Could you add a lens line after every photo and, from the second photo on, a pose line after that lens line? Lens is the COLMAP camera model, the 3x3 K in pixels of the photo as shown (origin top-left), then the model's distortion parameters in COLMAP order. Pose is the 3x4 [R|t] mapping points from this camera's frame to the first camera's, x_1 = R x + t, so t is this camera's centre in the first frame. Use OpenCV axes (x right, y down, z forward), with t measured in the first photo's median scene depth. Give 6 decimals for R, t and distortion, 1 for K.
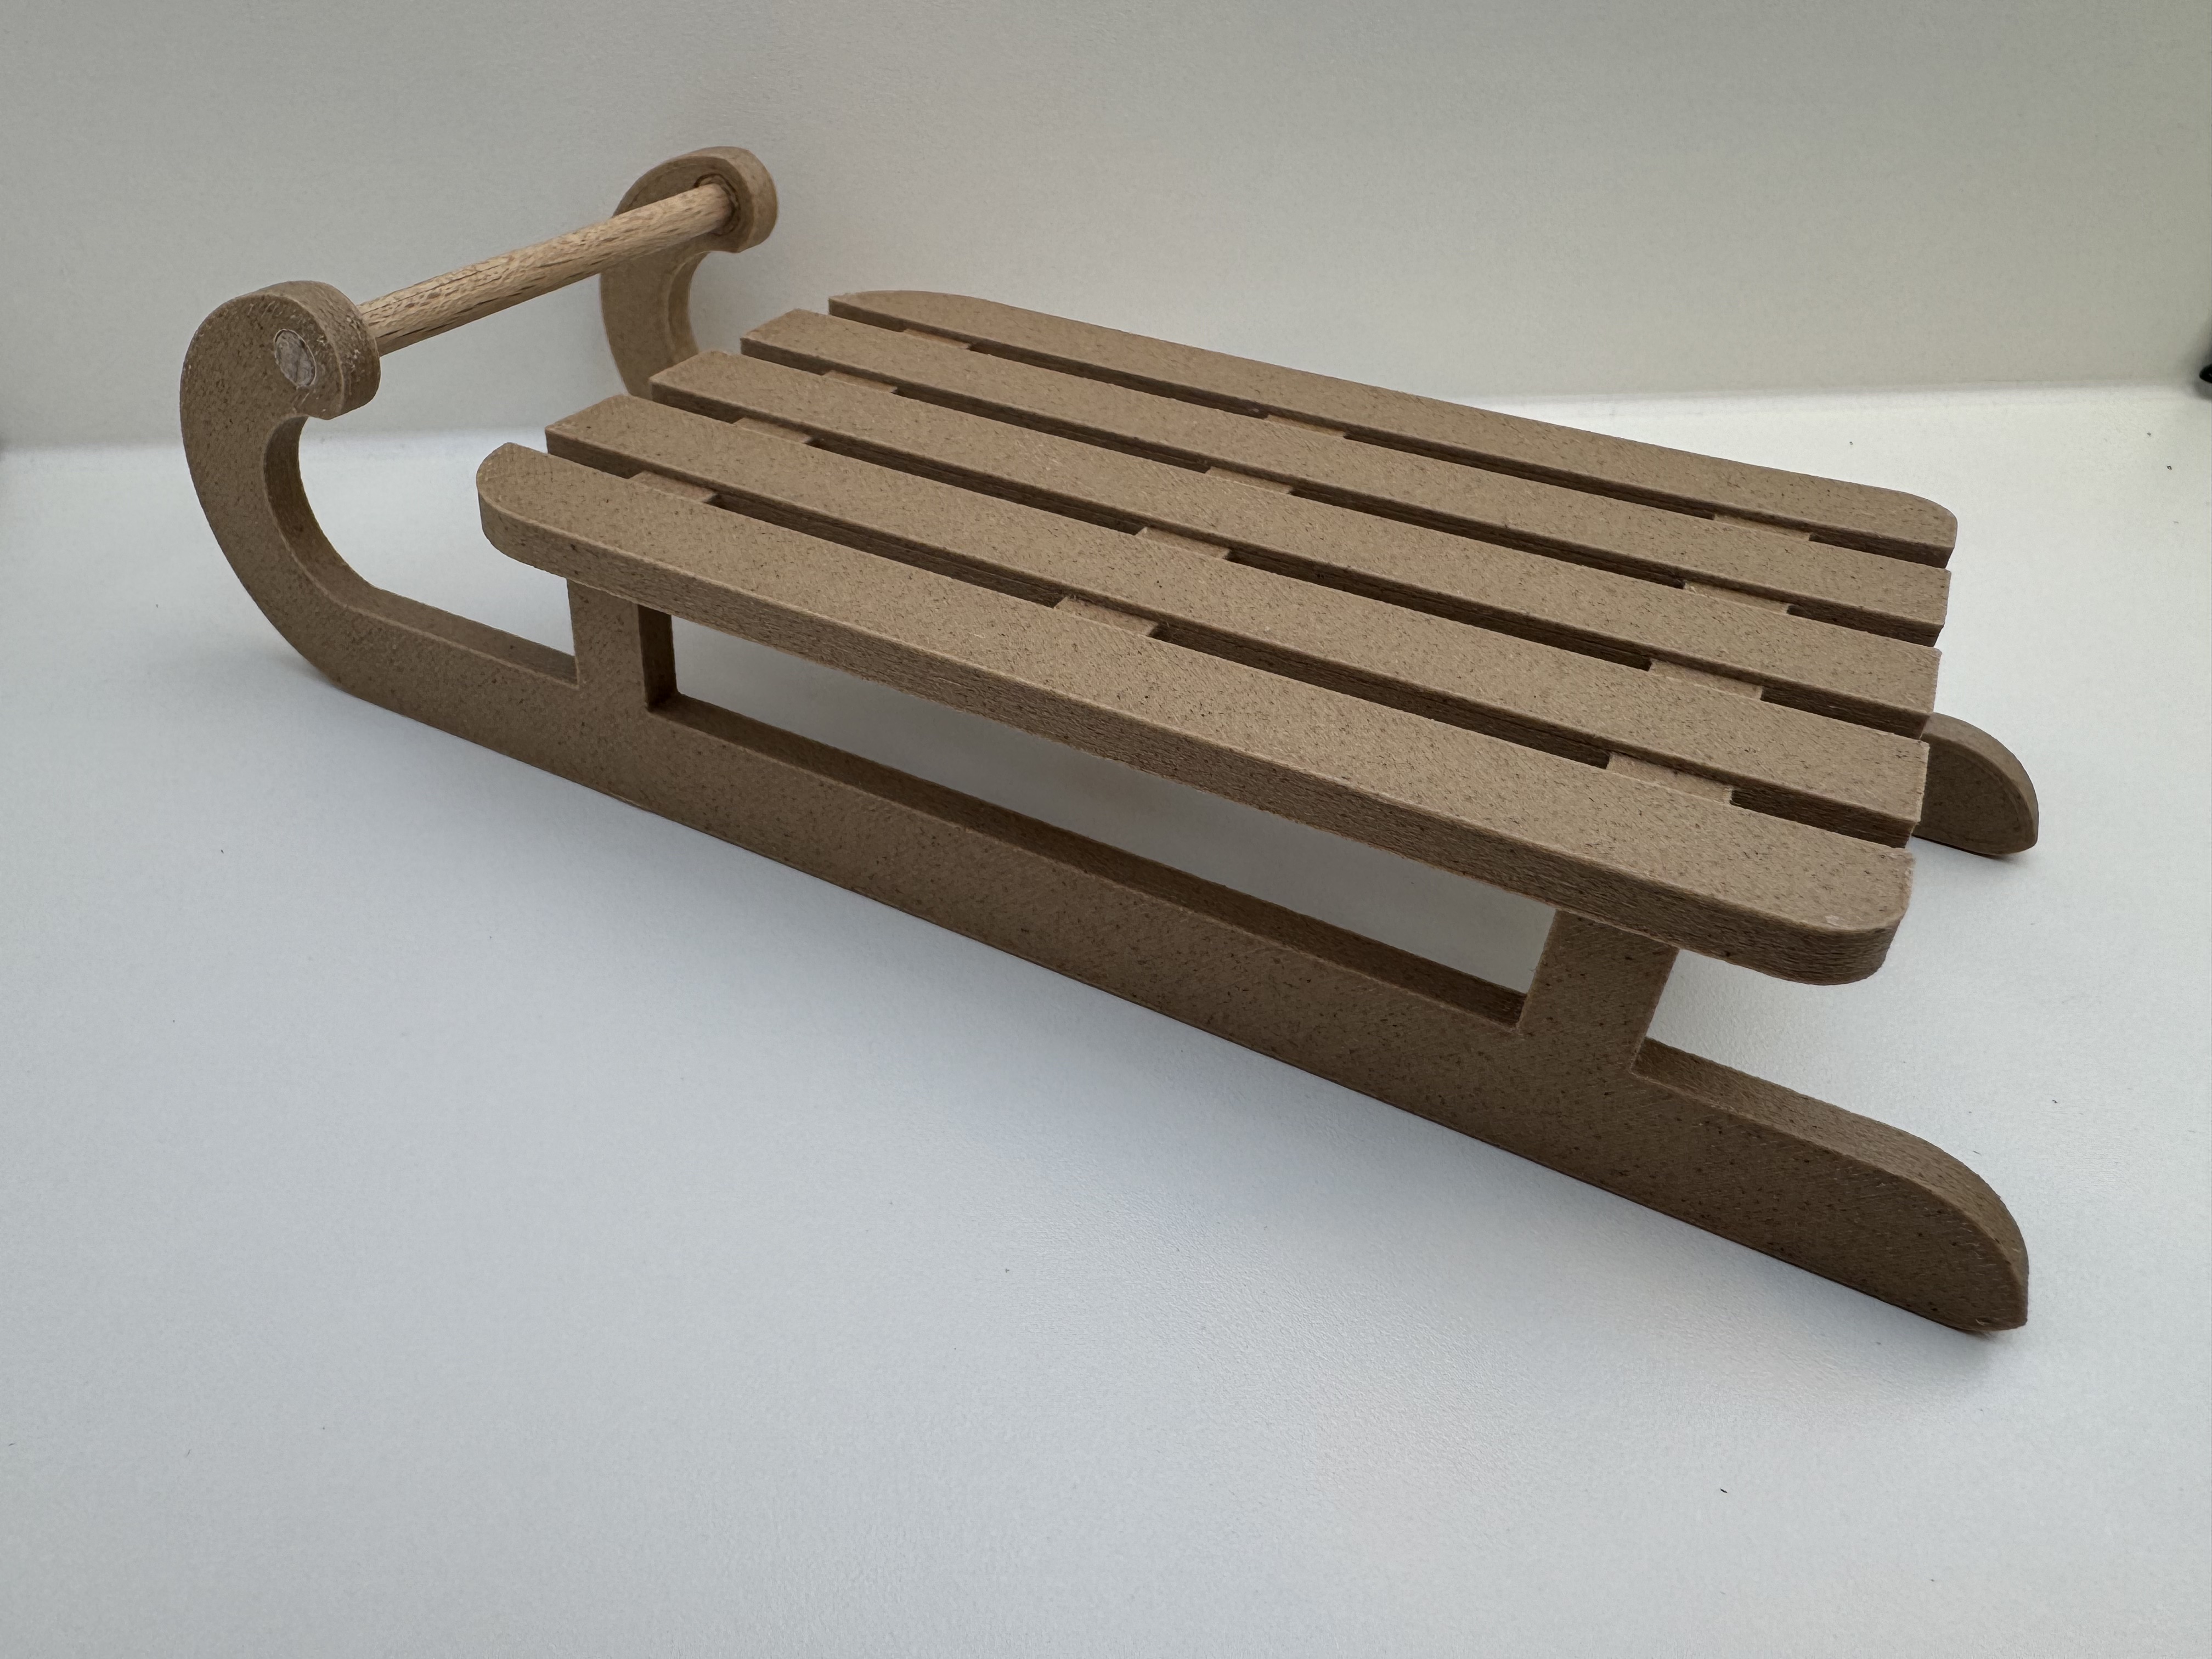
lens RADIAL K [[1574.0, 0, 936.7], [0, 1574.0, 821.2], [0, 0, 1]] dist [-0.005298, 0.000705]
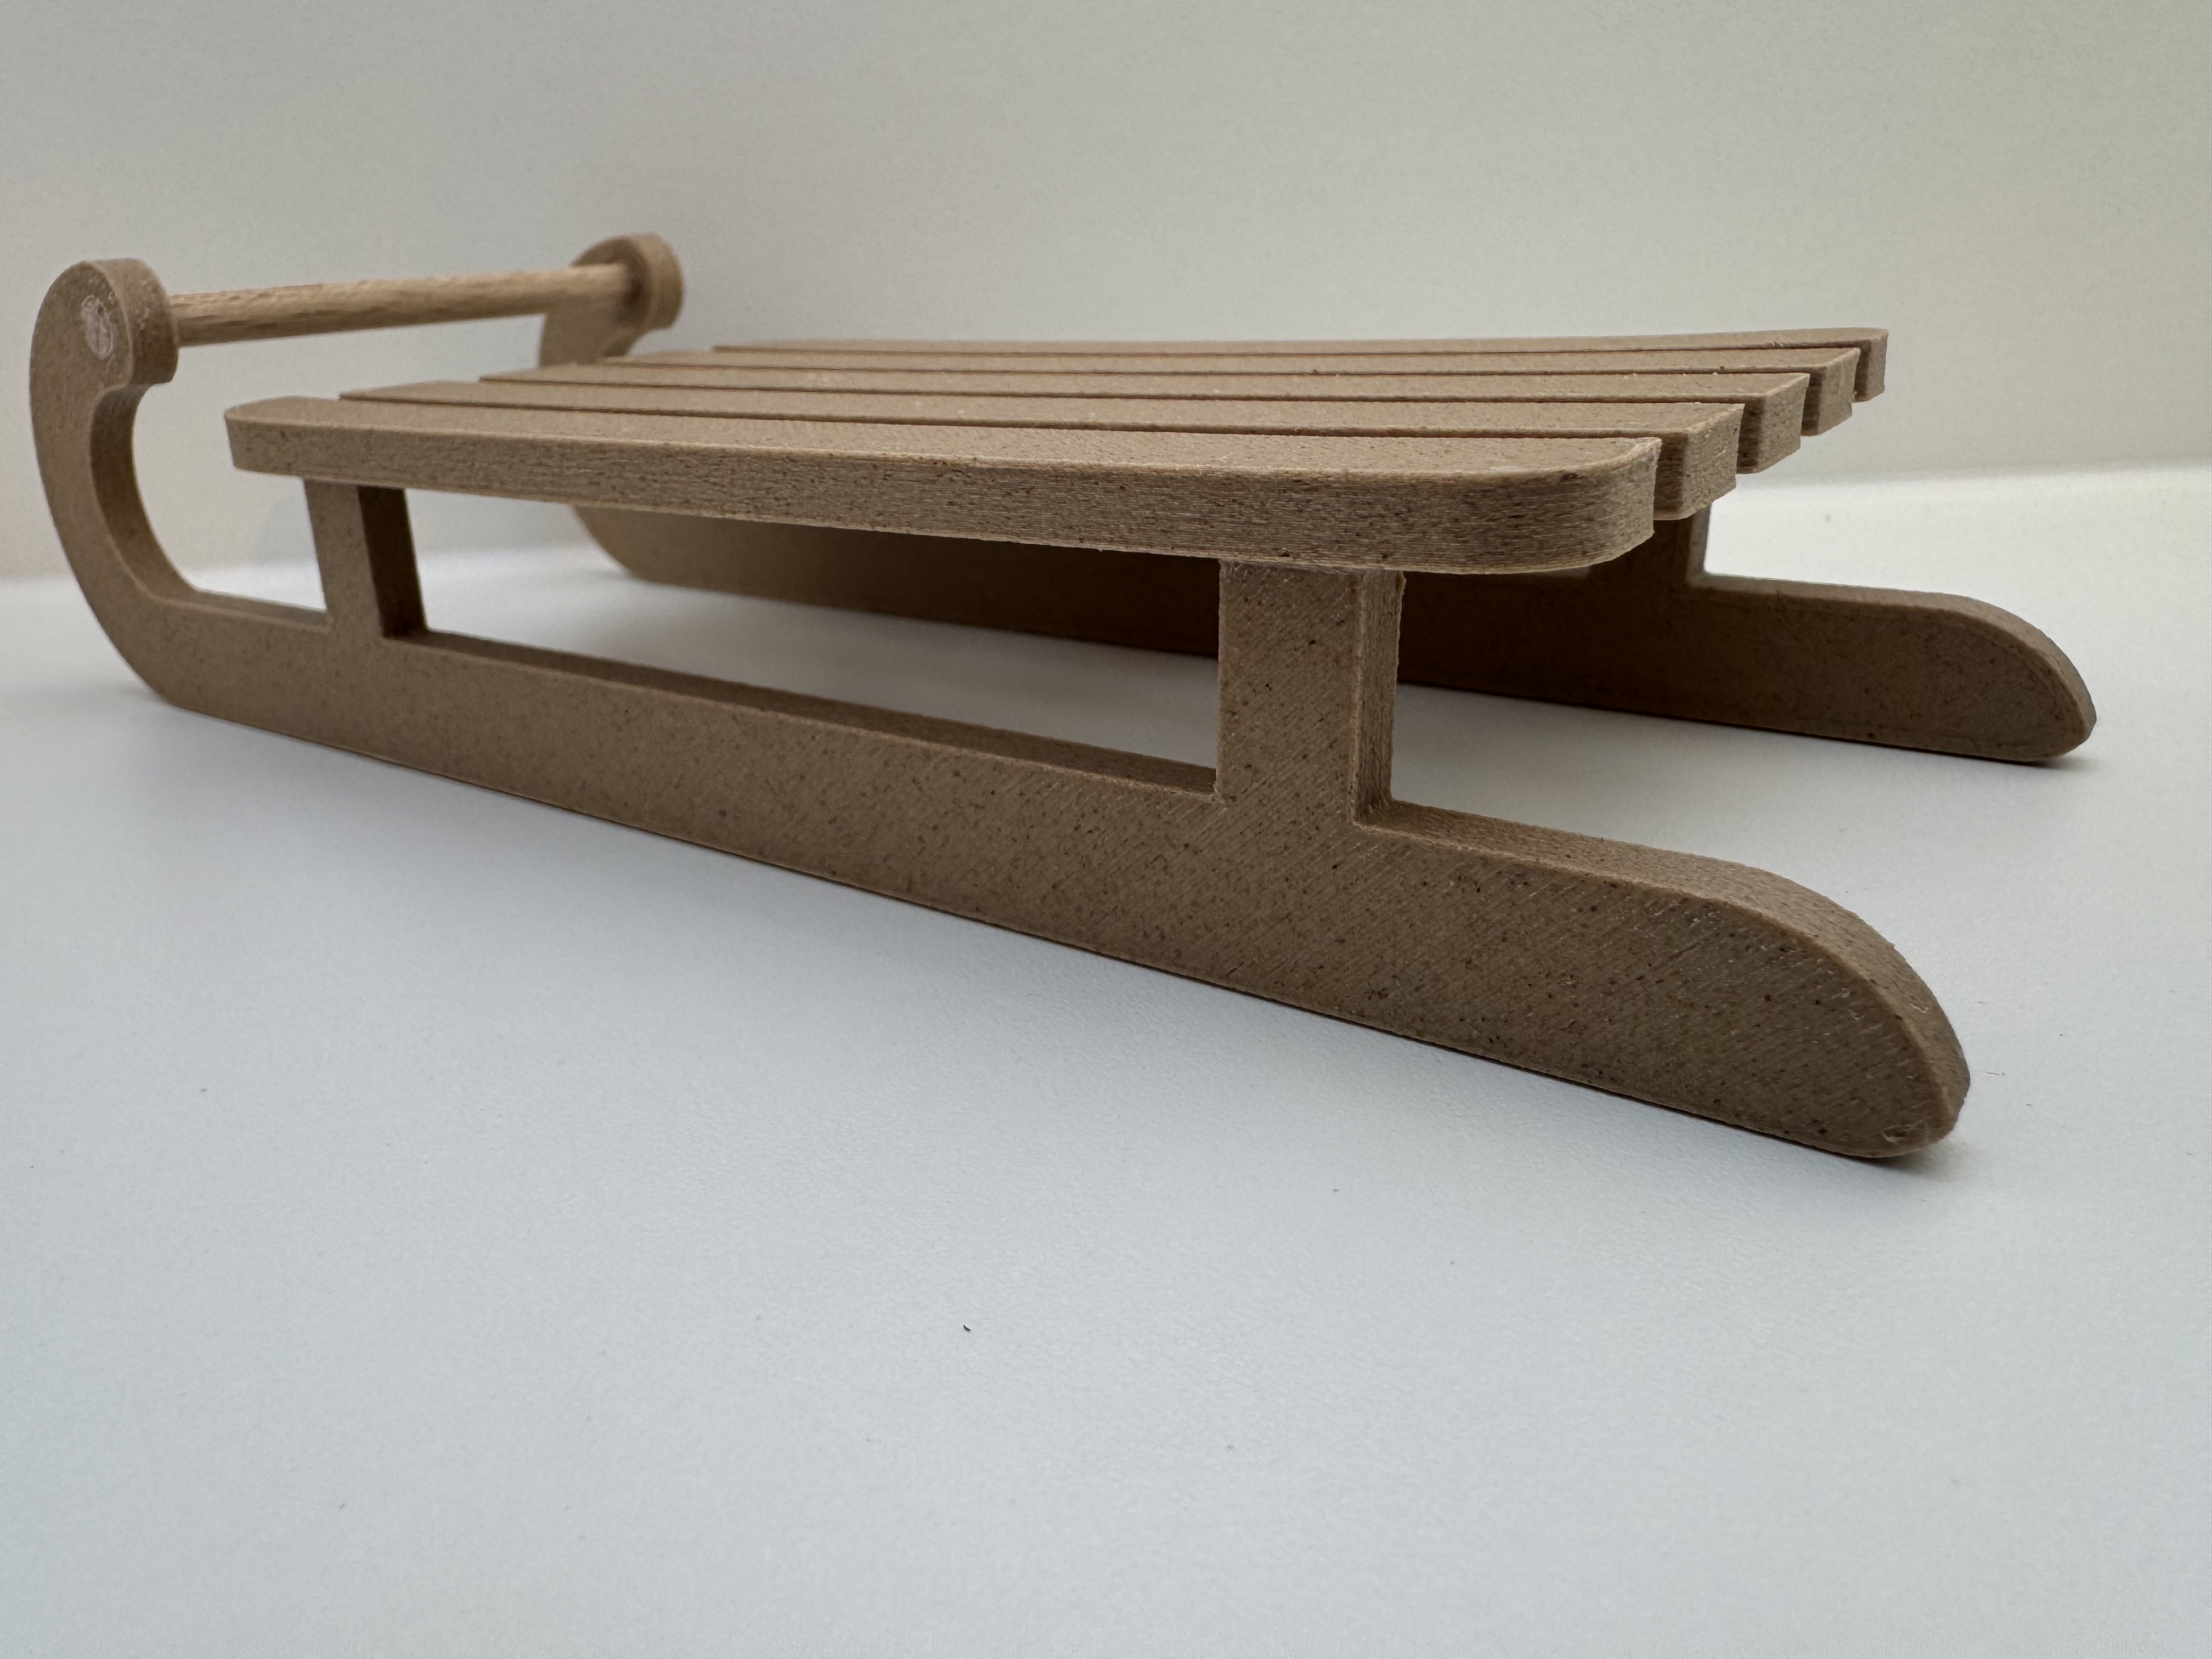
lens RADIAL K [[1574.0, 0, 936.7], [0, 1574.0, 821.2], [0, 0, 1]] dist [-0.005298, 0.000705]
pose [[0.986759, -0.026288, -0.160047, 0.309642], [-0.017014, 0.964555, -0.263332, 0.299122], [0.161296, 0.262569, 0.951336, 0.230357]]
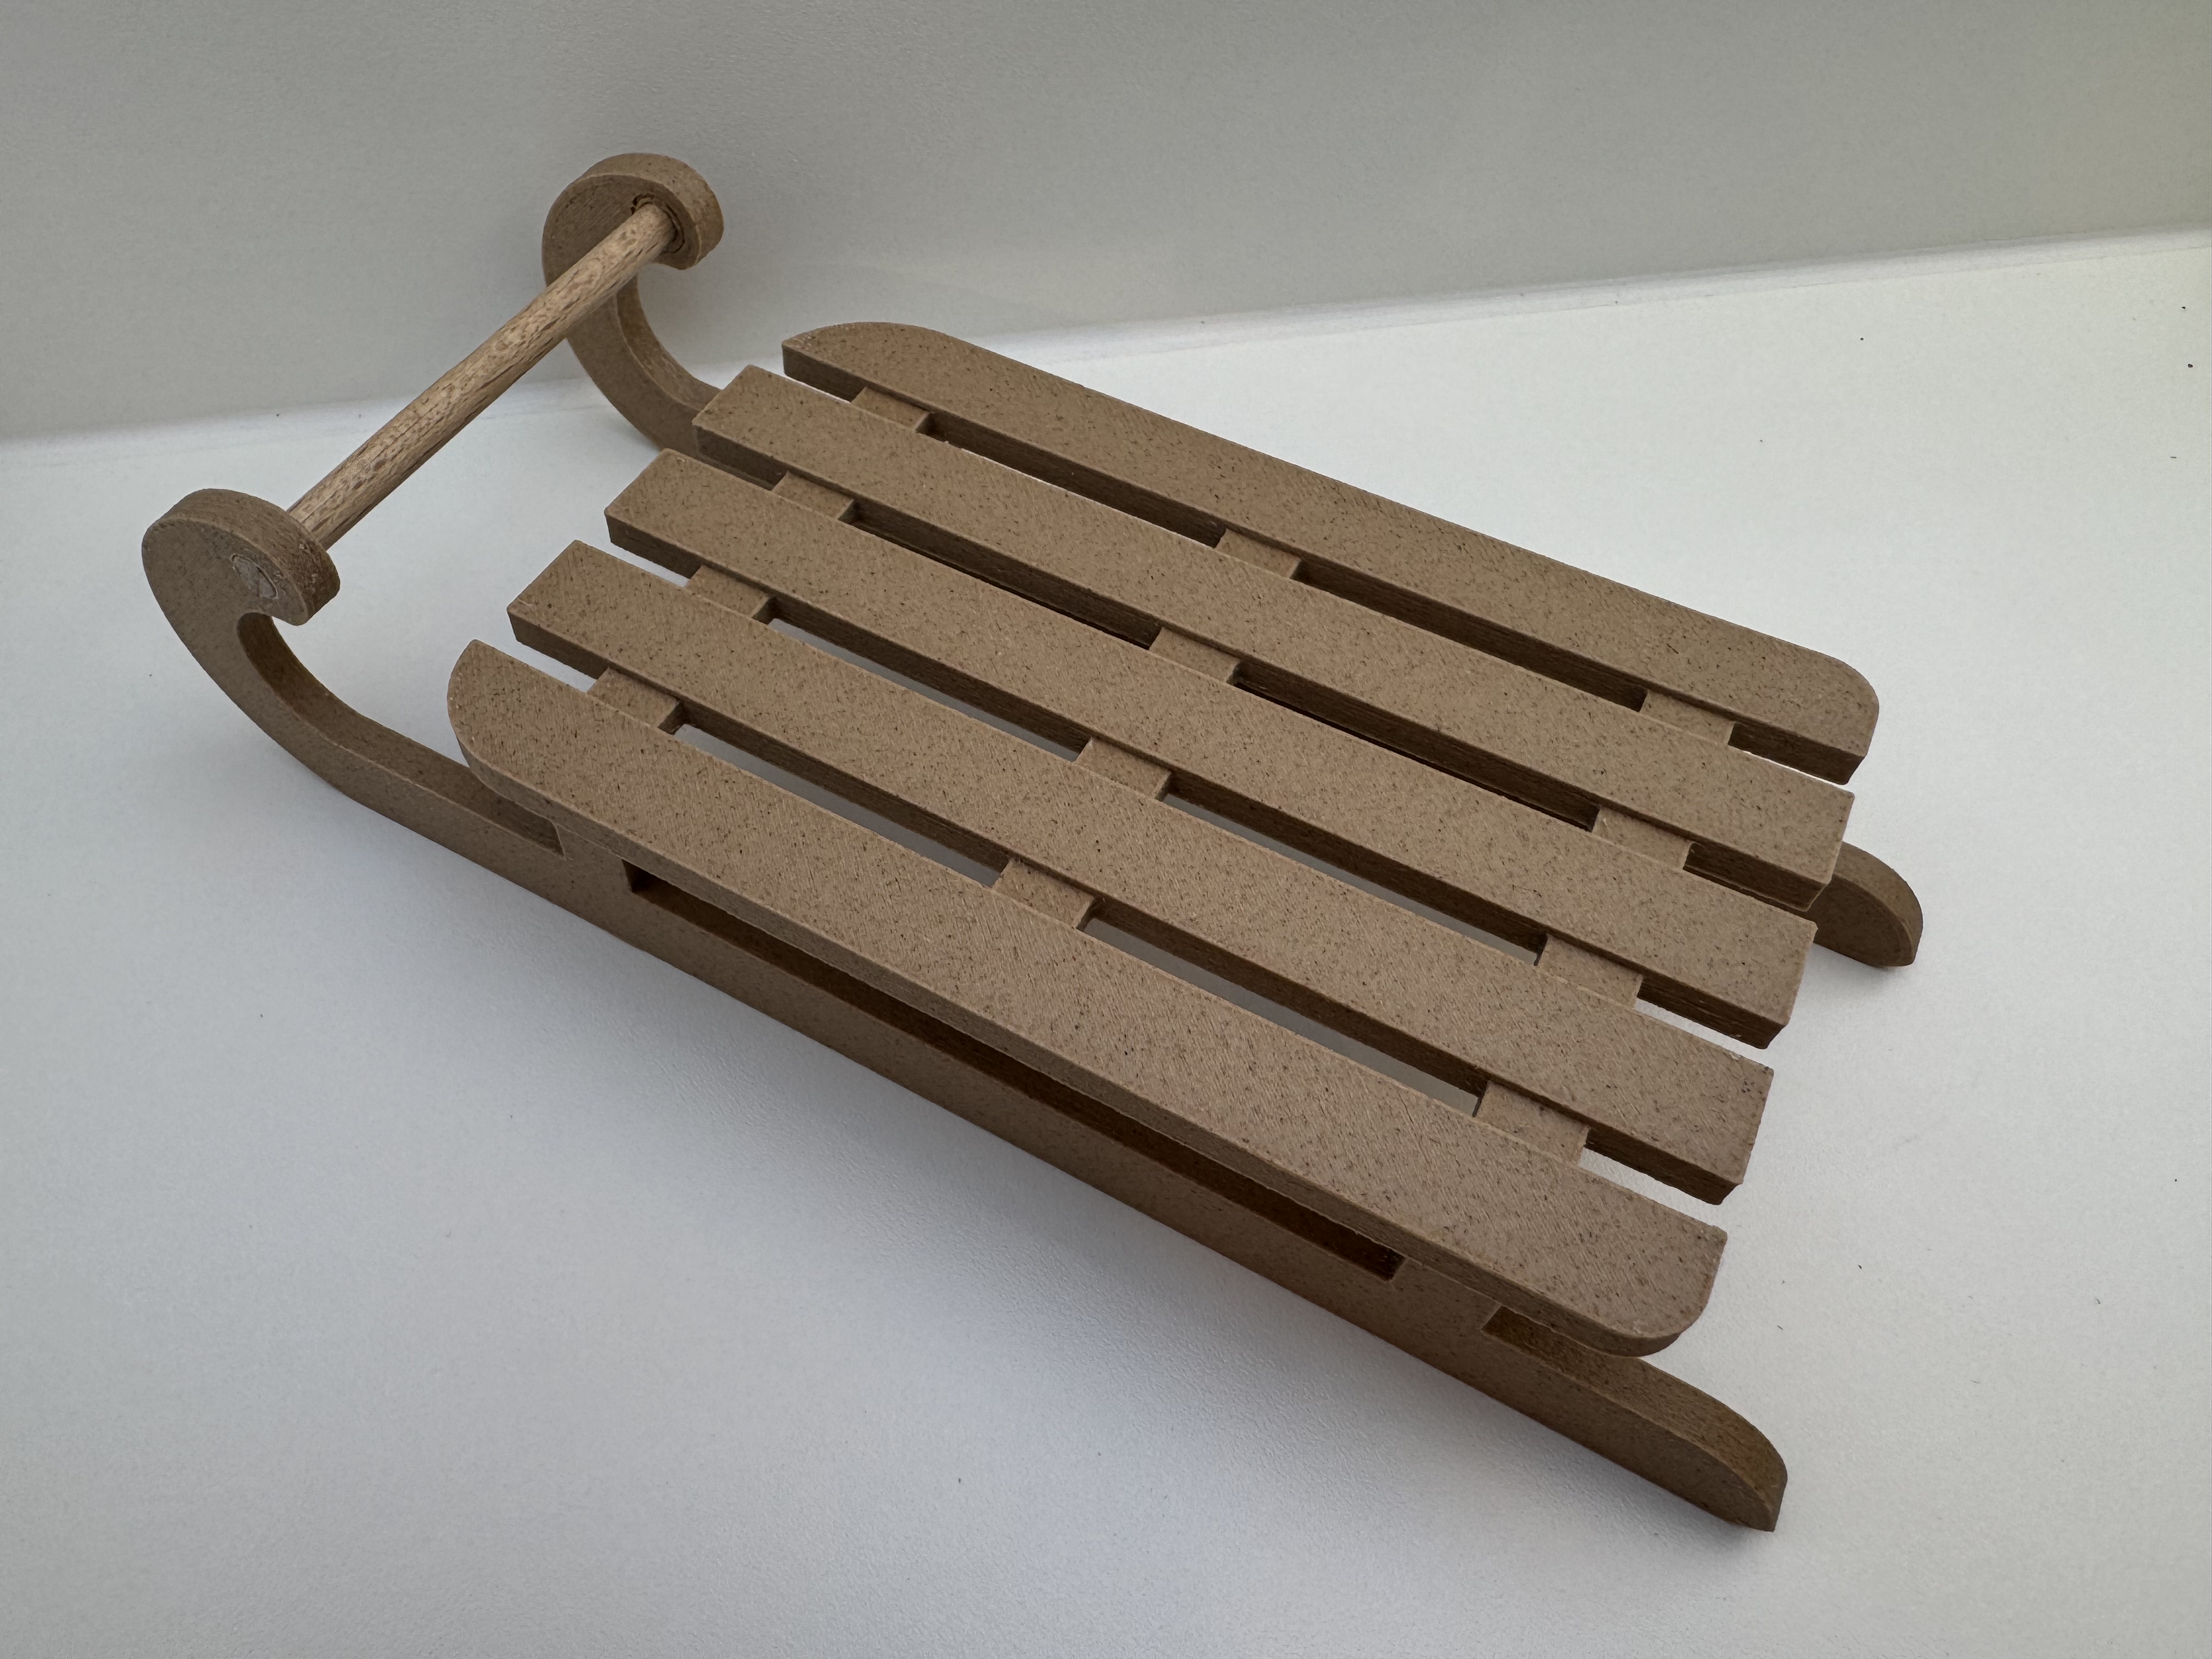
lens RADIAL K [[1574.0, 0, 936.7], [0, 1574.0, 821.2], [0, 0, 1]] dist [-0.005298, 0.000705]
pose [[0.999596, -0.023391, -0.016155, 0.049108], [0.027299, 0.948391, 0.315926, -0.502689], [0.007932, -0.316239, 0.948646, -0.008795]]
